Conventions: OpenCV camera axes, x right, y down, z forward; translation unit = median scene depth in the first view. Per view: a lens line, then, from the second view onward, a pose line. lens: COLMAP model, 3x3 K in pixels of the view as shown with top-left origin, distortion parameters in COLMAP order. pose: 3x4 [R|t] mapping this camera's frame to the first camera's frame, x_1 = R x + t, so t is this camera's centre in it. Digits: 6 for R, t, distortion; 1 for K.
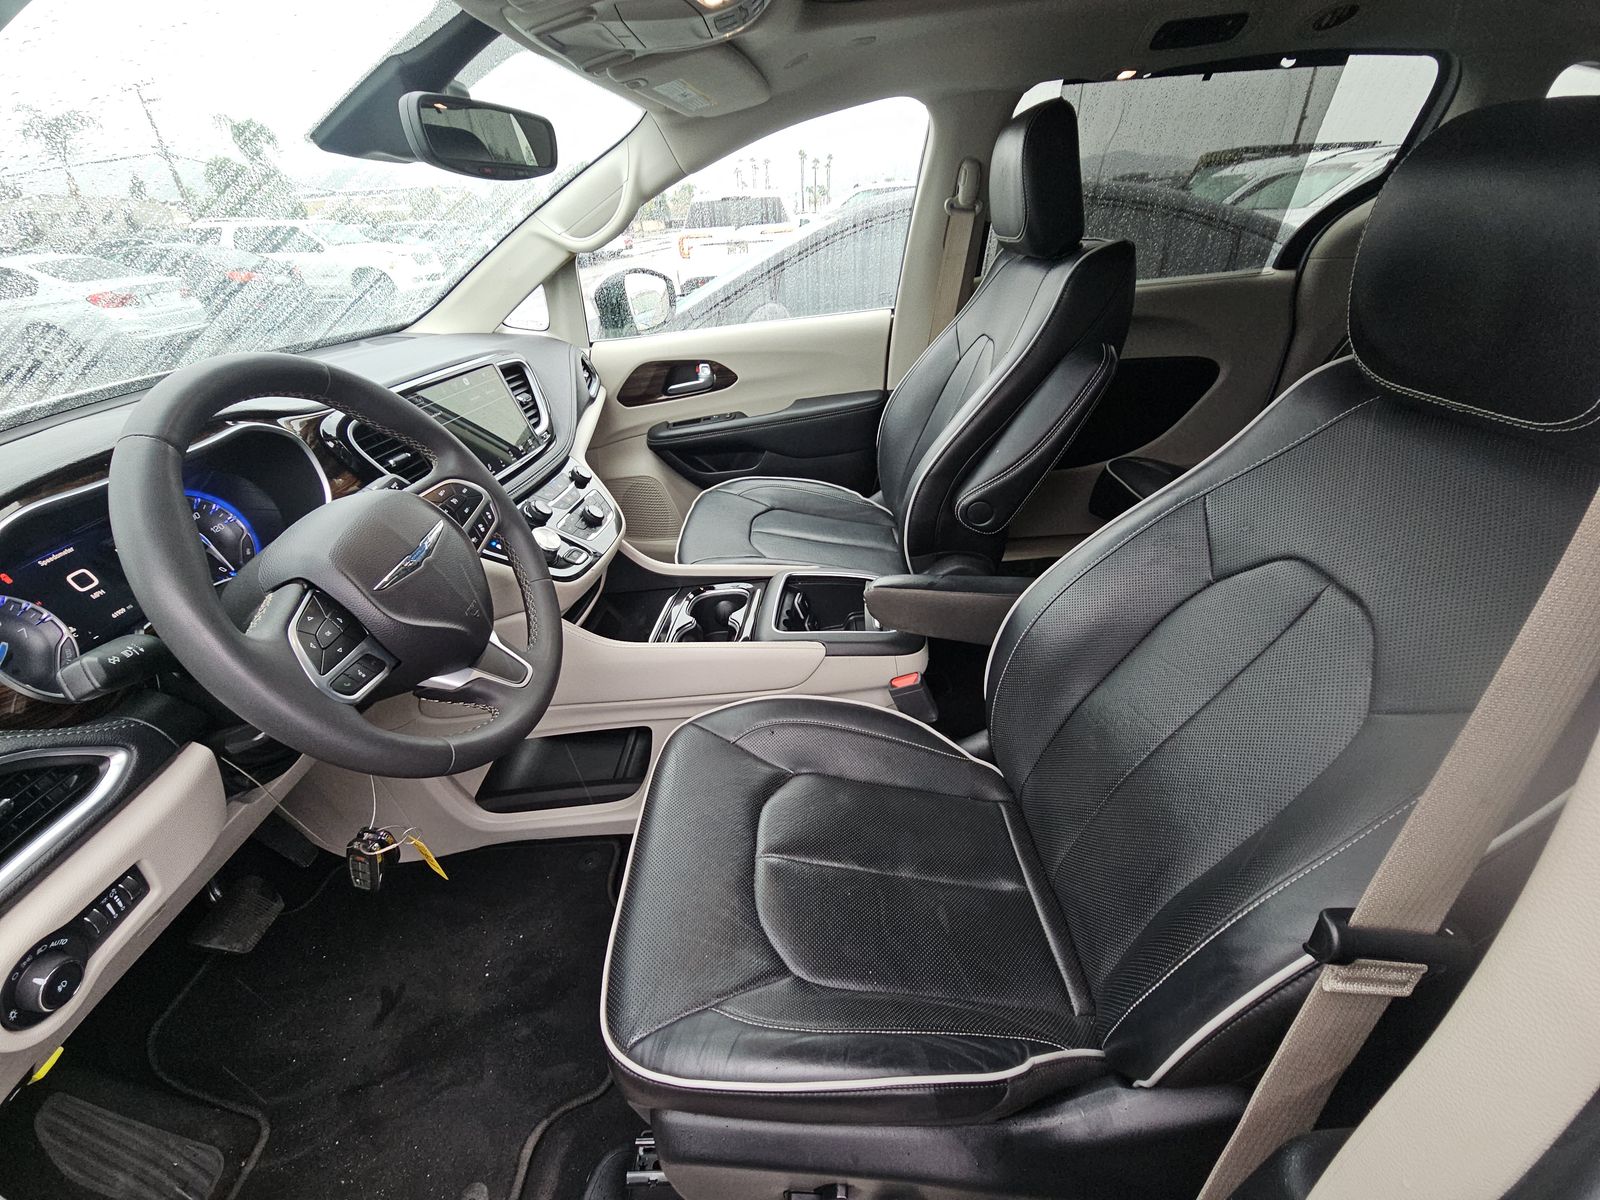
lens RADIAL K [[648.7, 0, 796.0], [0, 648.7, 593.8], [0, 0, 1]] dist [0.007708, -0.006691]
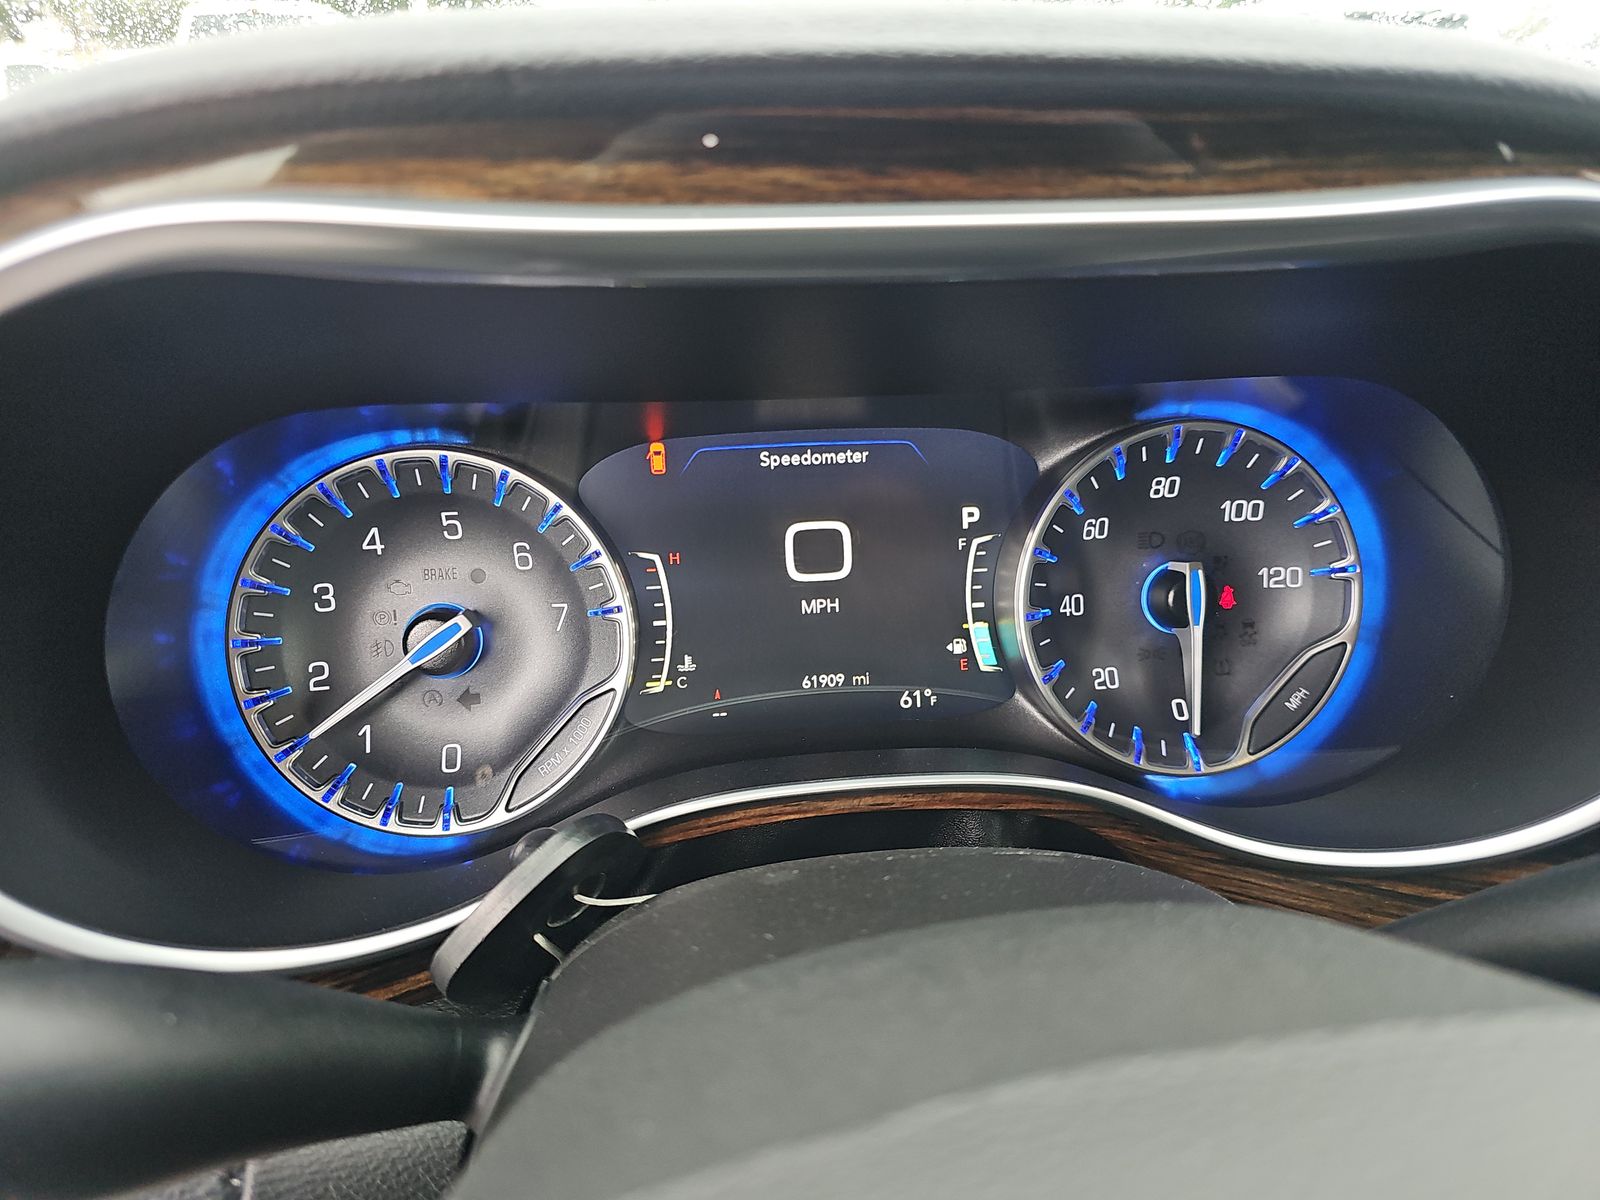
lens RADIAL K [[1082.0, 0, 815.8], [0, 1082.0, 549.9], [0, 0, 1]] dist [0.001192, -0.007357]
pose [[0.140412, 0.427231, -0.893173, -0.265746], [-0.500768, 0.808862, 0.308179, -0.077213], [0.854117, 0.404000, 0.327518, 0.349056]]
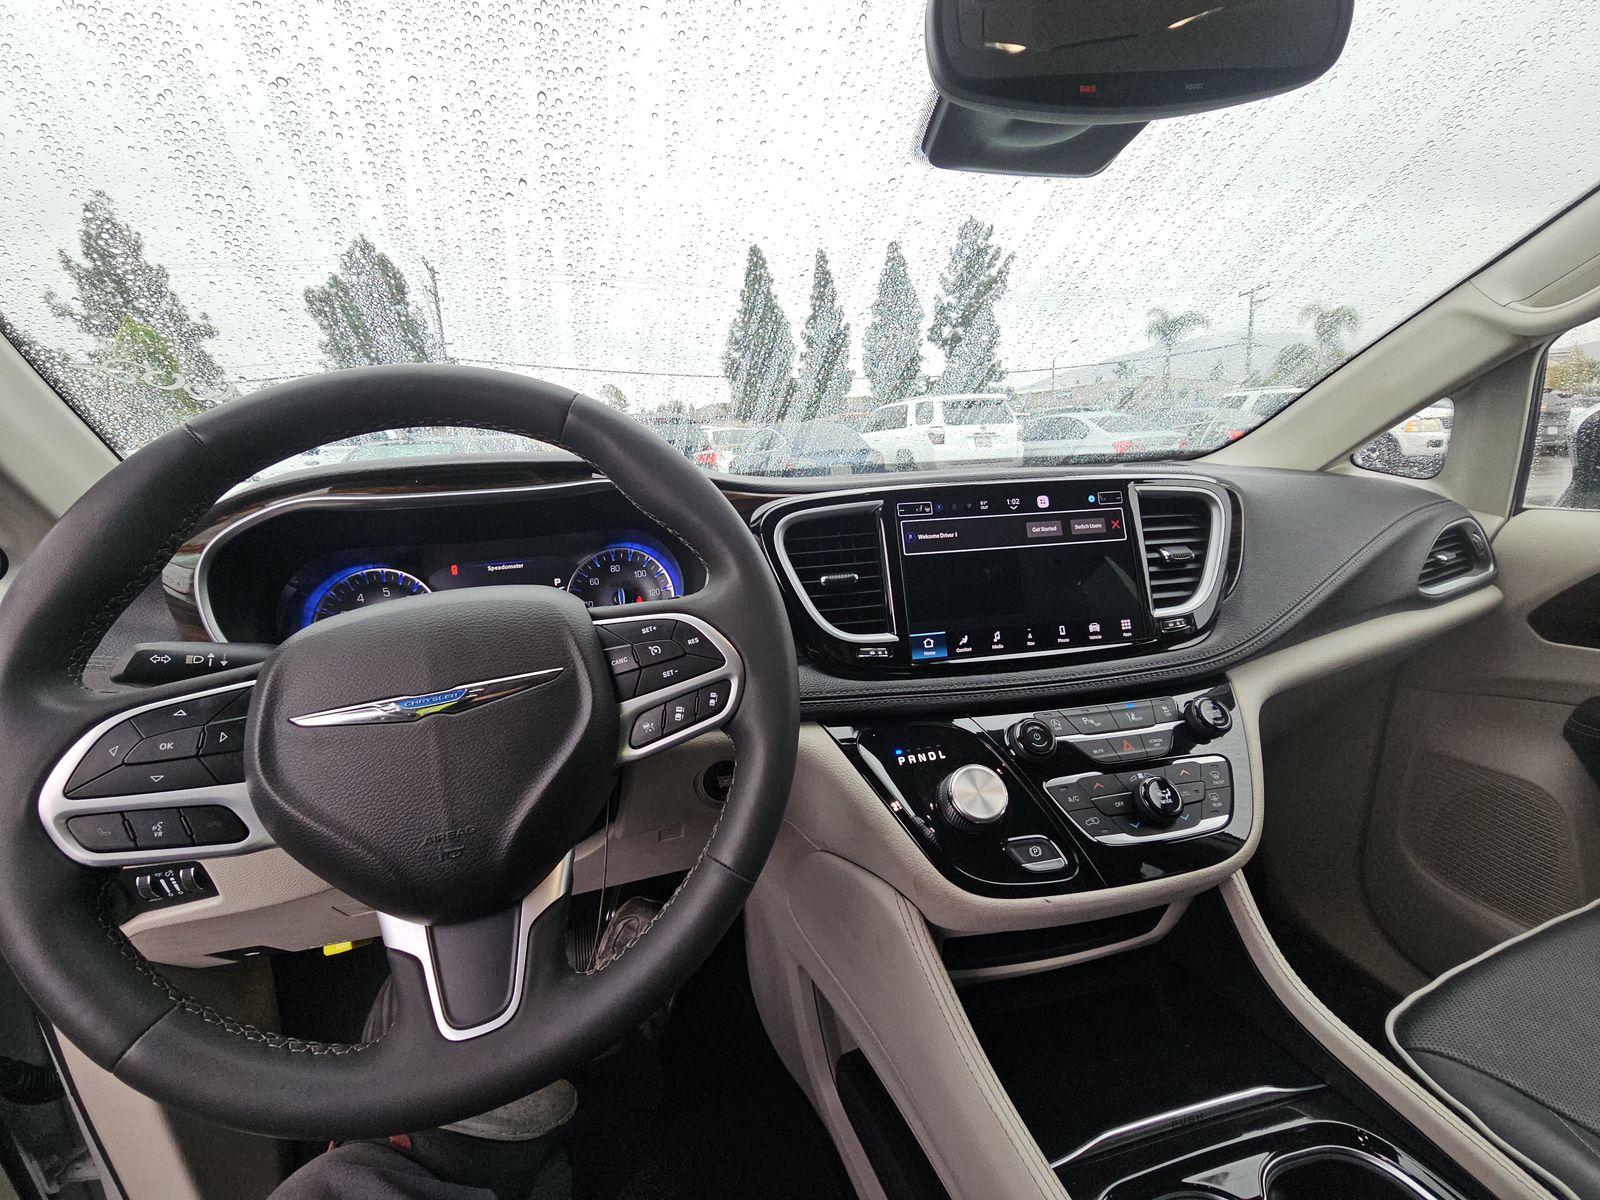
lens RADIAL K [[648.7, 0, 799.1], [0, 648.7, 597.5], [0, 0, 1]] dist [0.007708, -0.006691]
pose [[0.302647, 0.258120, -0.917485, 0.005291], [-0.450886, 0.886874, 0.100776, -0.141773], [0.839706, 0.383182, 0.384793, 0.419432]]
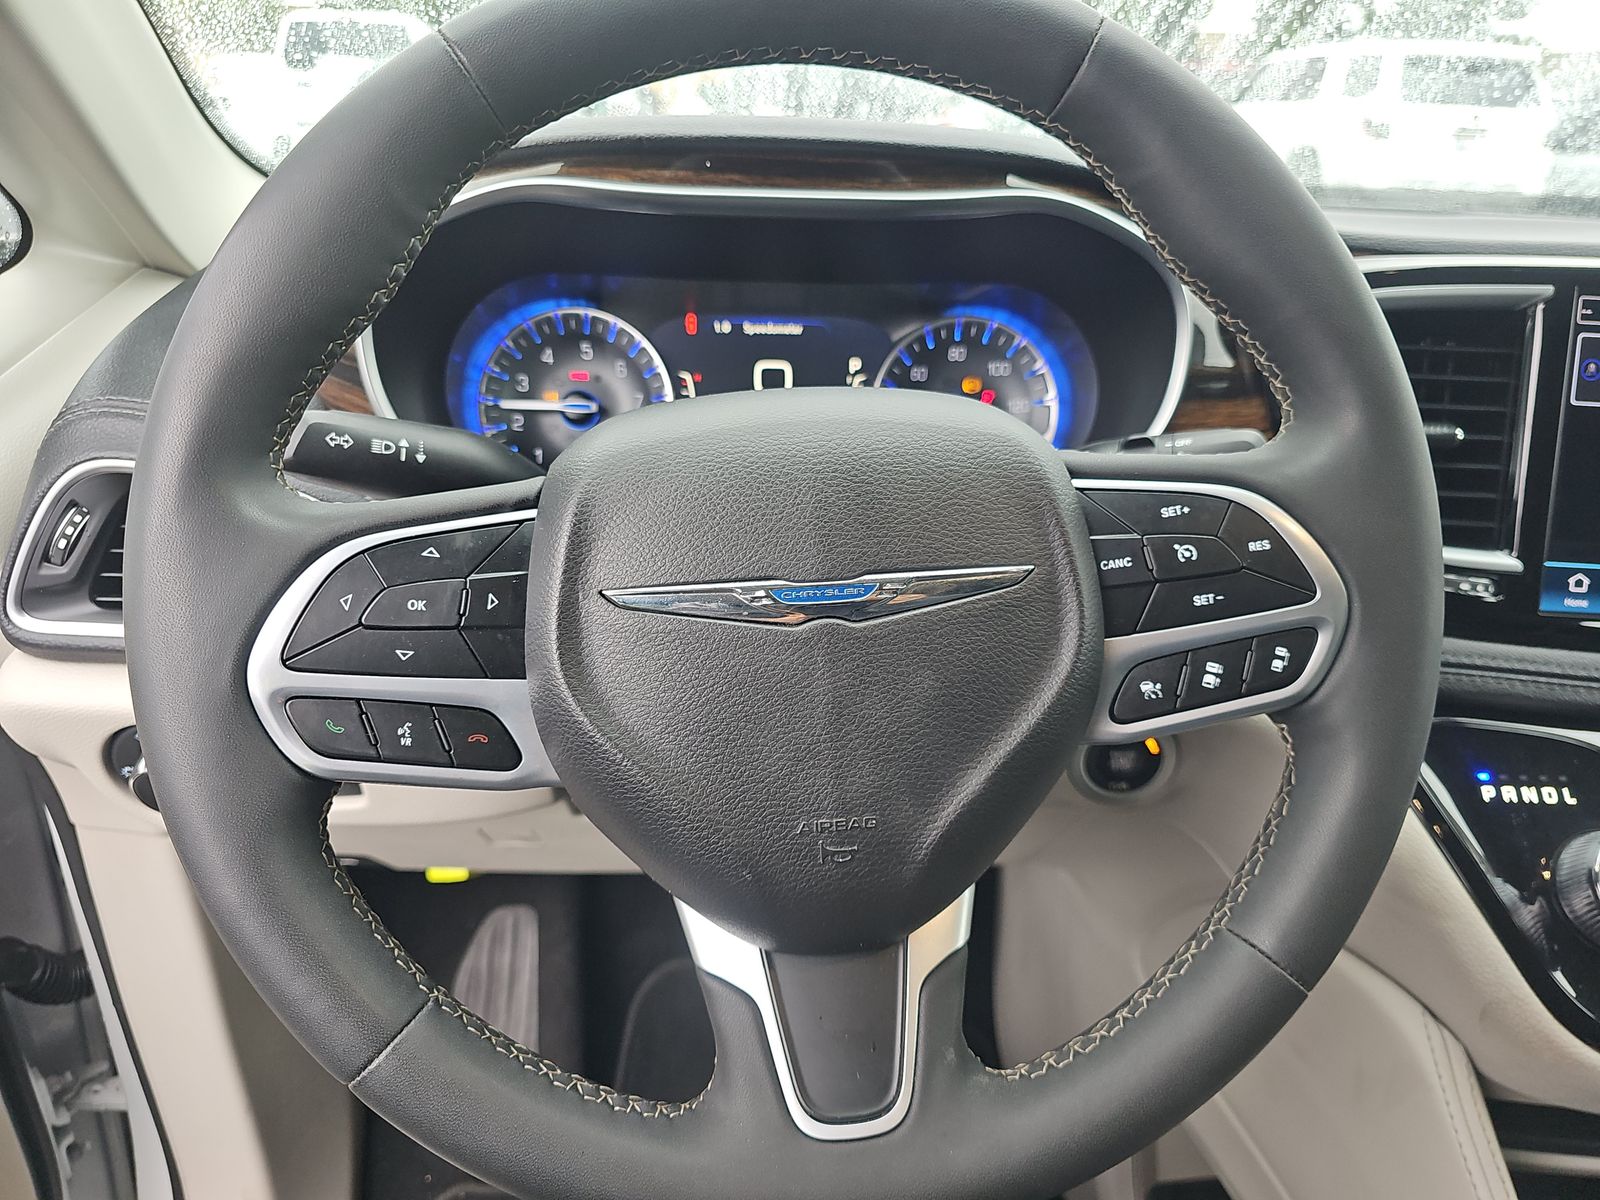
lens RADIAL K [[1082.0, 0, 817.1], [0, 1082.0, 611.2], [0, 0, 1]] dist [0.001192, -0.007357]
pose [[0.081998, 0.470222, -0.878731, -0.044787], [-0.528903, 0.767830, 0.361523, -0.101842], [0.844712, 0.435119, 0.311662, 0.344158]]
